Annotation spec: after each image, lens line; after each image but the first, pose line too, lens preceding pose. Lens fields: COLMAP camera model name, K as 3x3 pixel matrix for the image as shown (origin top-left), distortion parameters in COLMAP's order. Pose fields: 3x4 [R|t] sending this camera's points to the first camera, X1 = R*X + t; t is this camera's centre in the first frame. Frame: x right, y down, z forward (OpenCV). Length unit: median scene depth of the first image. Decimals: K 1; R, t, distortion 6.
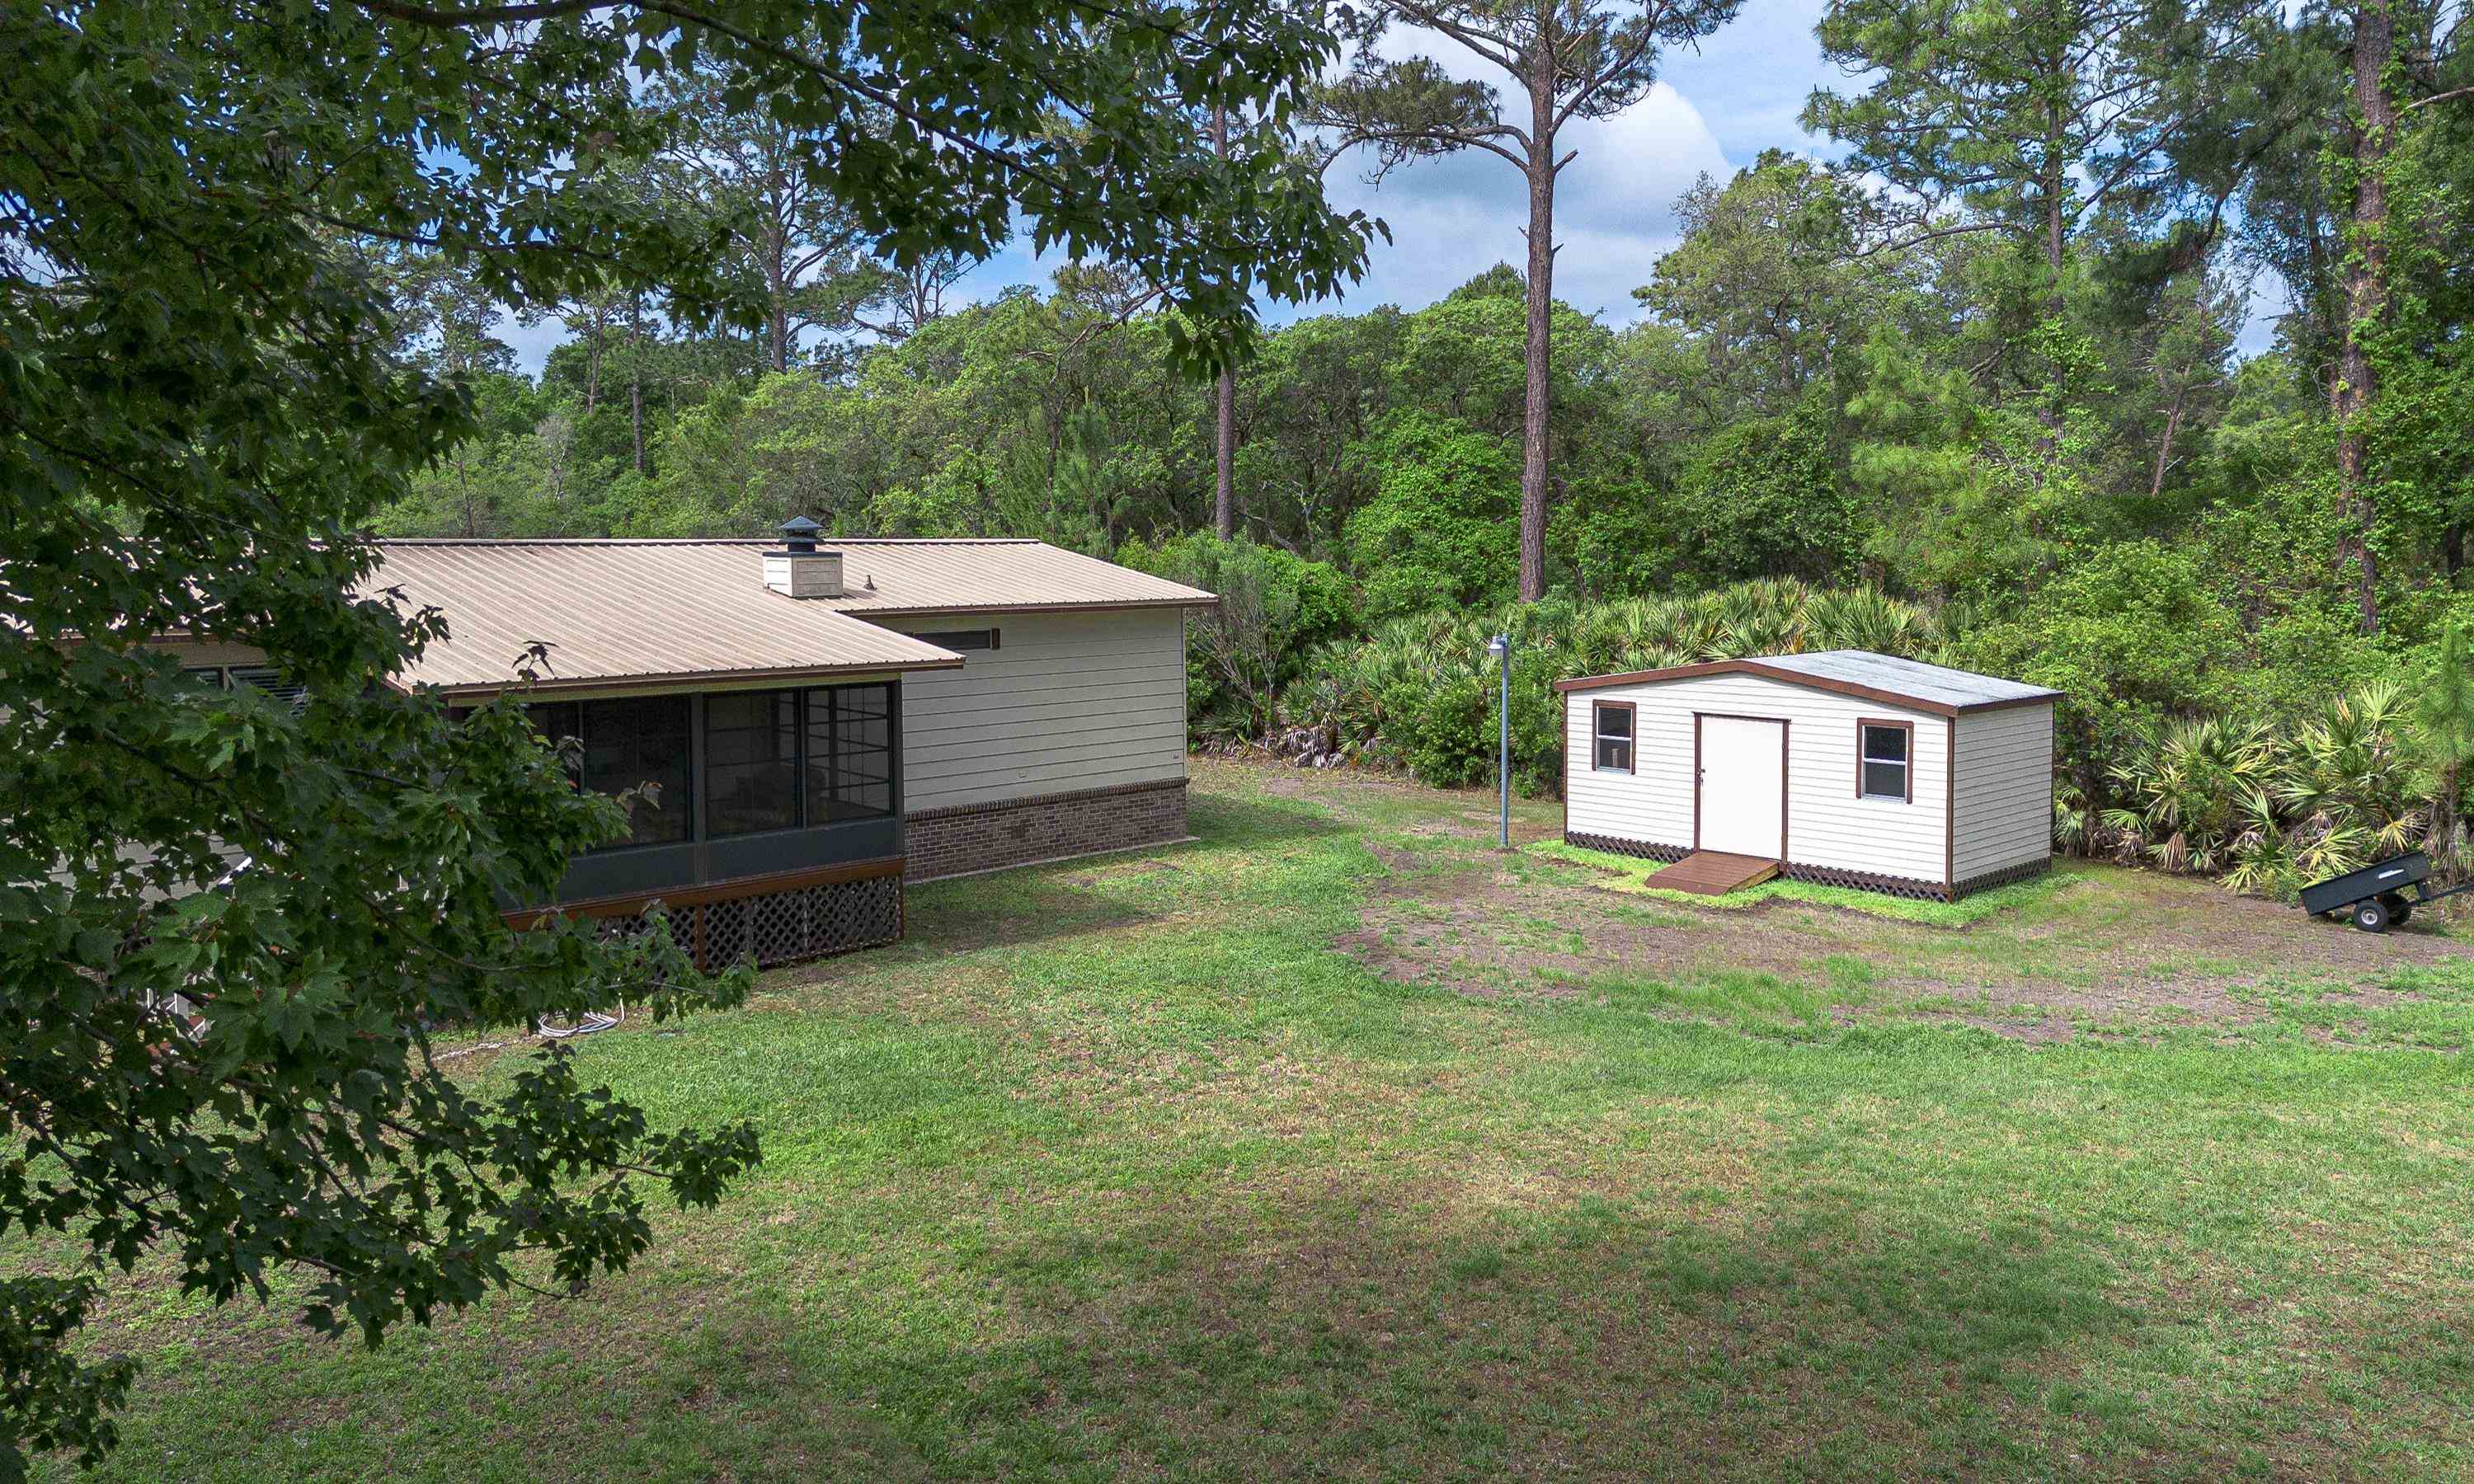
lens RADIAL K [[1723.8, 0, 1237.0], [0, 1723.8, 742.0], [0, 0, 1]] dist [0.195018, -0.000654]
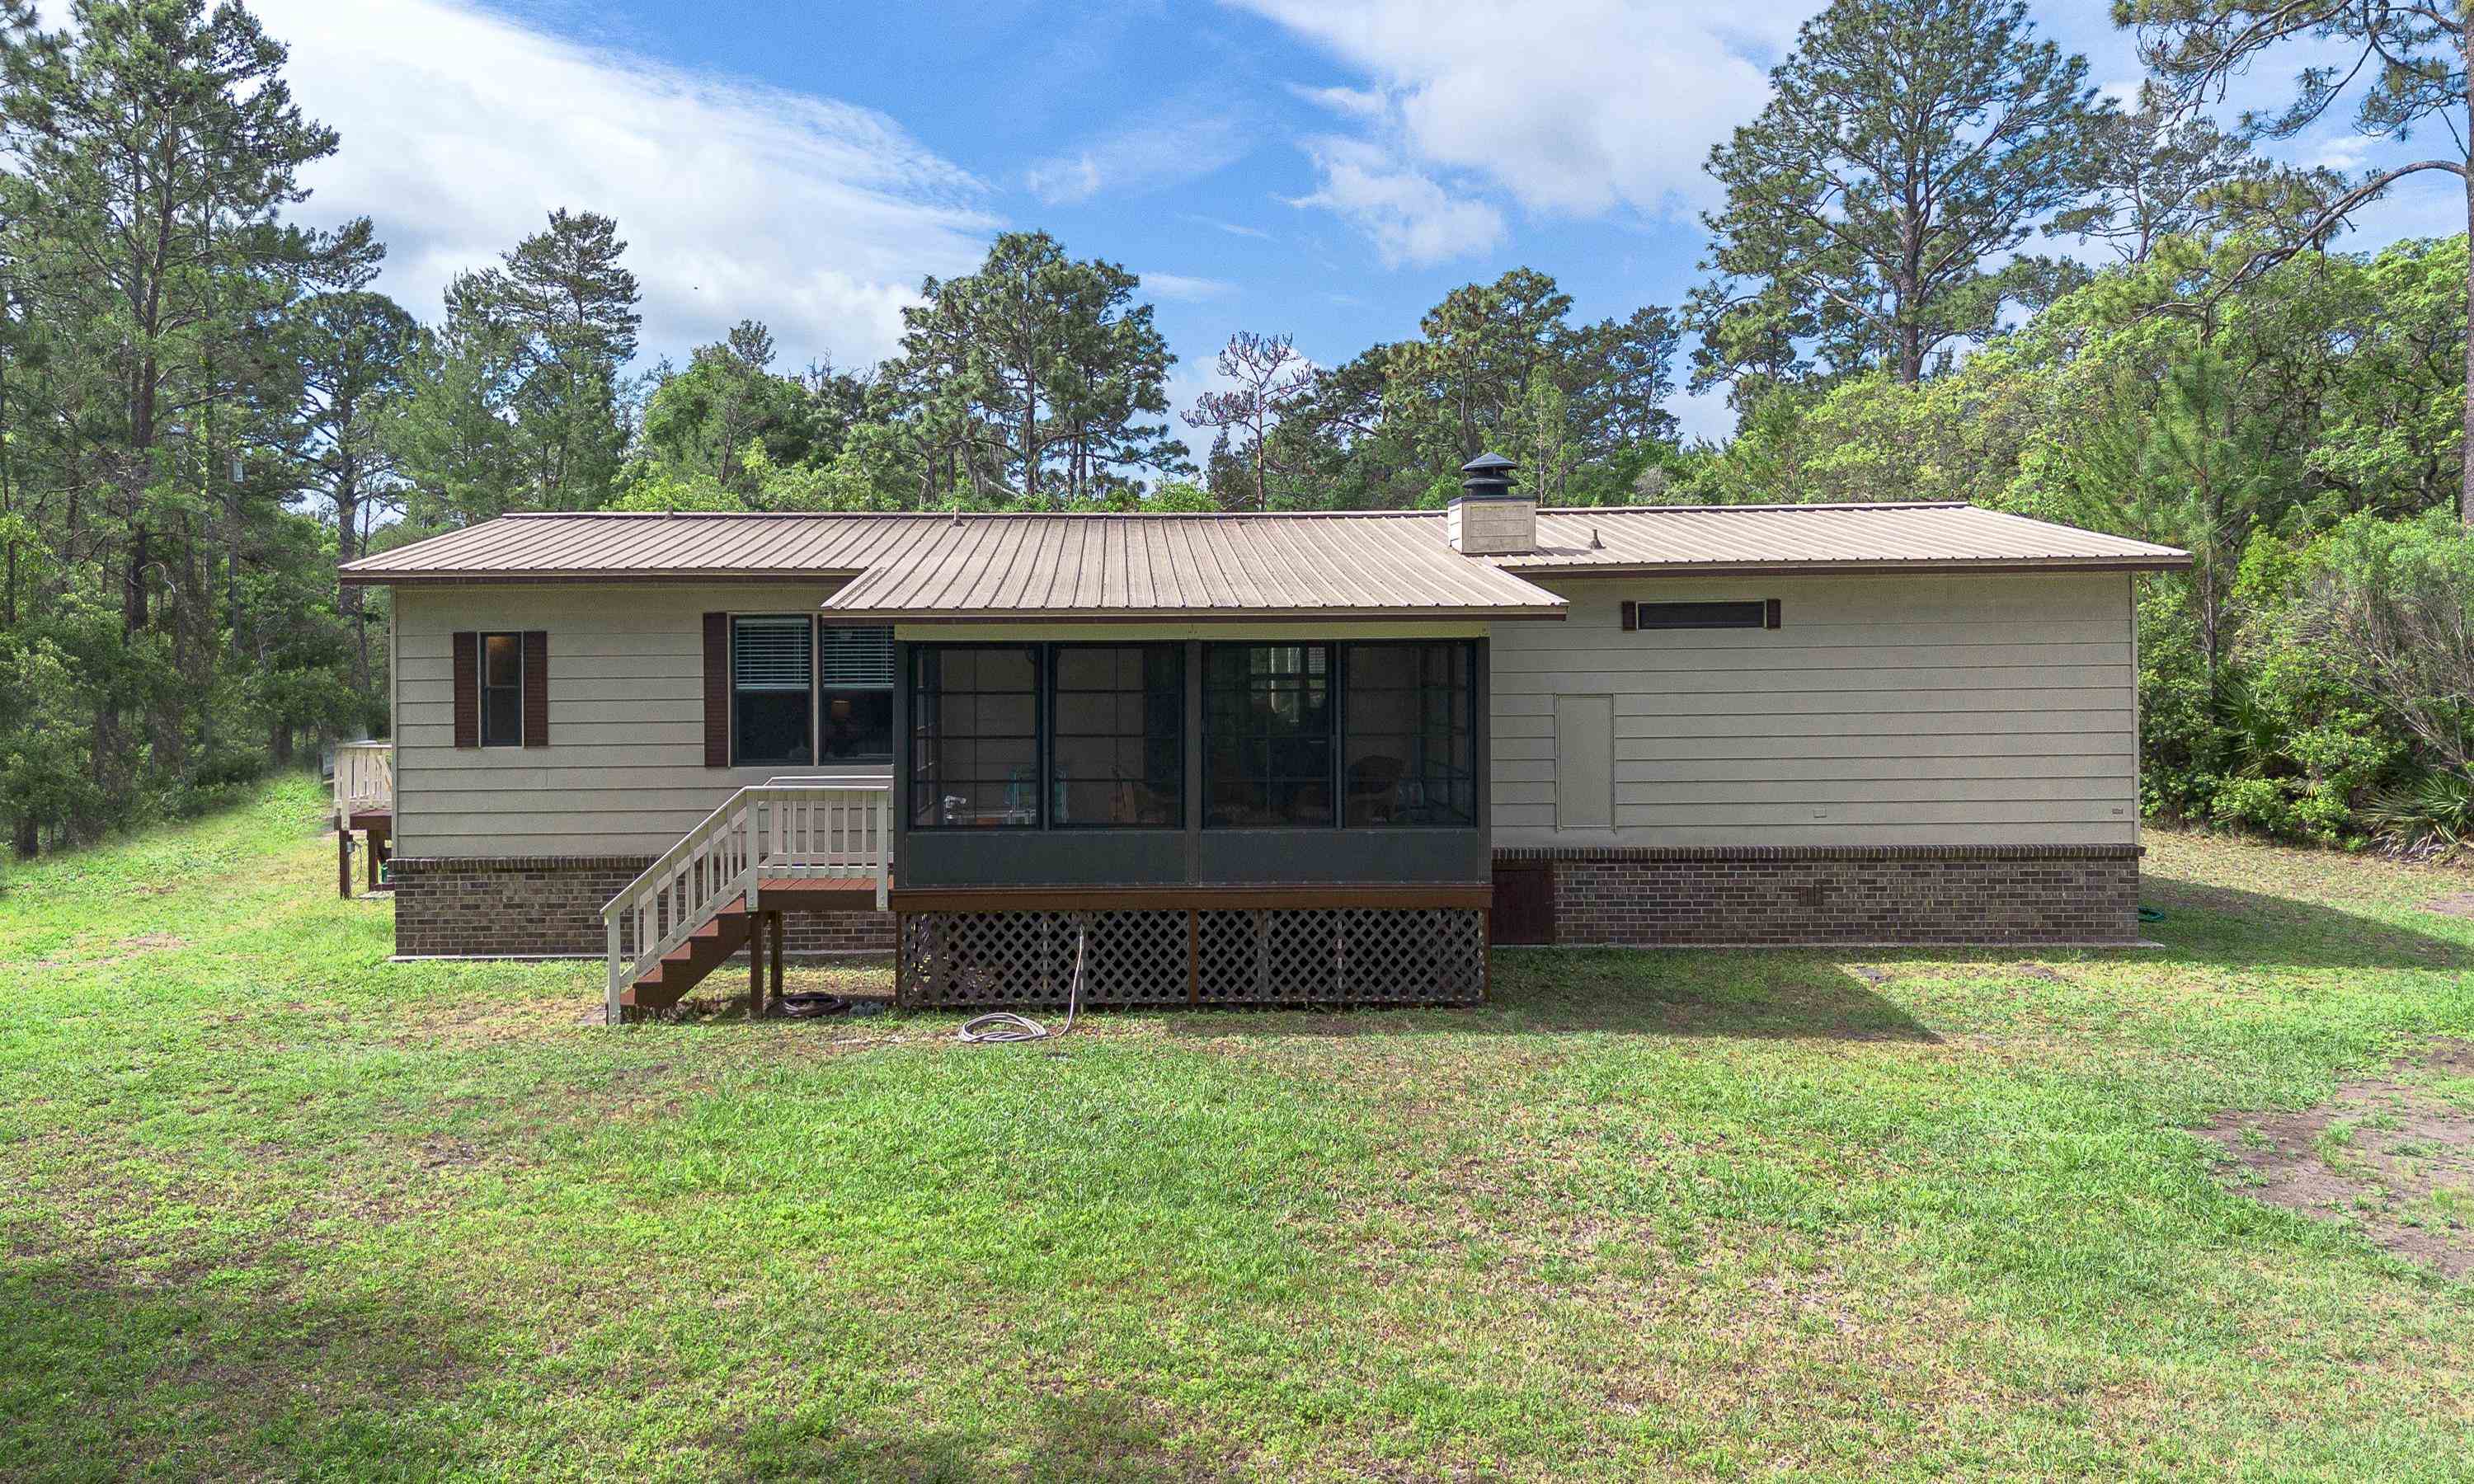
lens RADIAL K [[1791.4, 0, 1237.0], [0, 1791.4, 742.0], [0, 0, 1]] dist [0.057125, -0.002363]
pose [[0.752375, 0.027458, -0.658162, 0.196381], [-0.071588, 0.996622, -0.040258, 0.040805], [0.654833, 0.077406, 0.751799, 0.341603]]
